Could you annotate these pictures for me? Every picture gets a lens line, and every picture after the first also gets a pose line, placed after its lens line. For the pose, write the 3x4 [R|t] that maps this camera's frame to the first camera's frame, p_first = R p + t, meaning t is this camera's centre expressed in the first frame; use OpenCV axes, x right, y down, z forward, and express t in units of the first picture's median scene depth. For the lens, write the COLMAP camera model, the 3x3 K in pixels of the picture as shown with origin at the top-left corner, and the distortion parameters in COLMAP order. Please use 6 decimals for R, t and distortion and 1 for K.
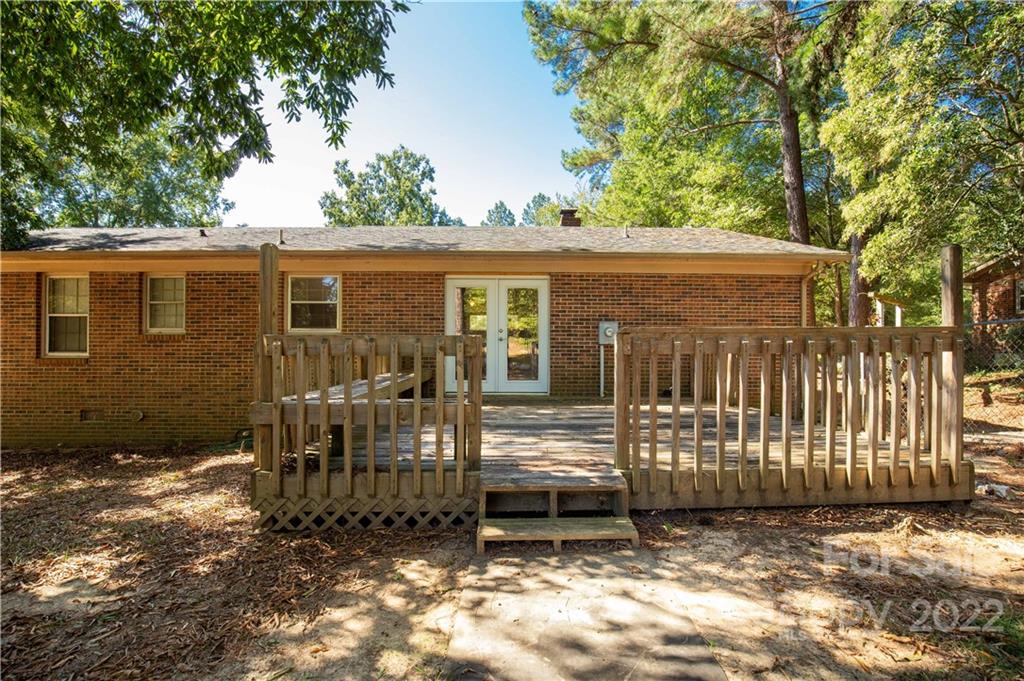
lens RADIAL K [[470.6, 0, 492.7], [0, 470.6, 333.2], [0, 0, 1]] dist [-0.011134, 0.001545]
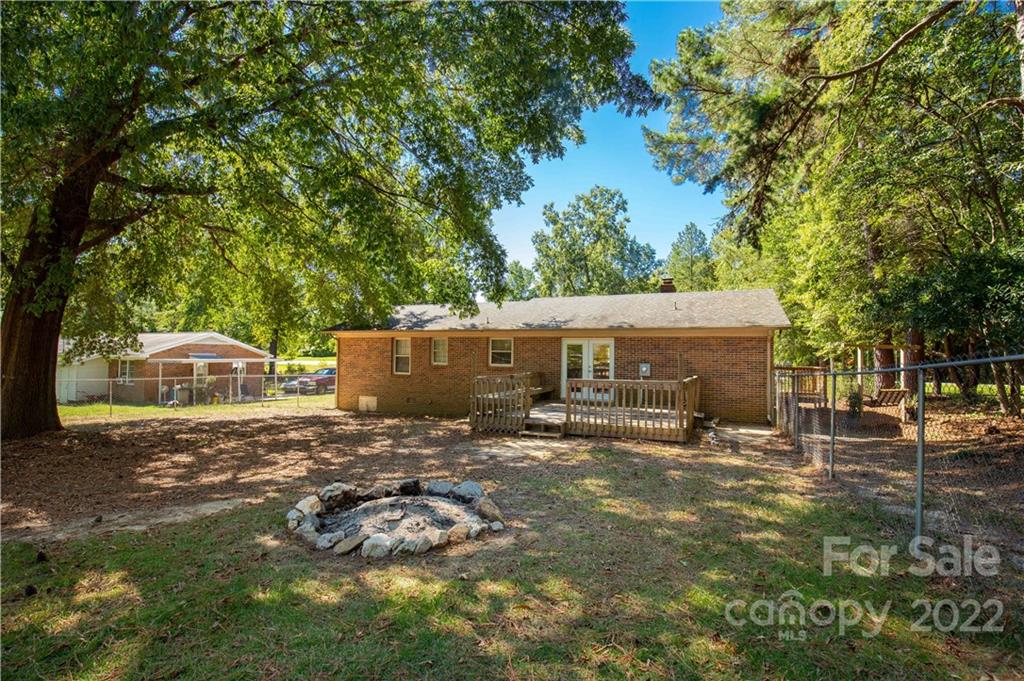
lens RADIAL K [[470.6, 0, 512.6], [0, 470.6, 339.2], [0, 0, 1]] dist [-0.011134, 0.001545]
pose [[0.914139, -0.004285, -0.405378, 0.086611], [0.003916, 0.999991, -0.001741, -0.019606], [0.405382, 0.000004, 0.914148, -0.150107]]
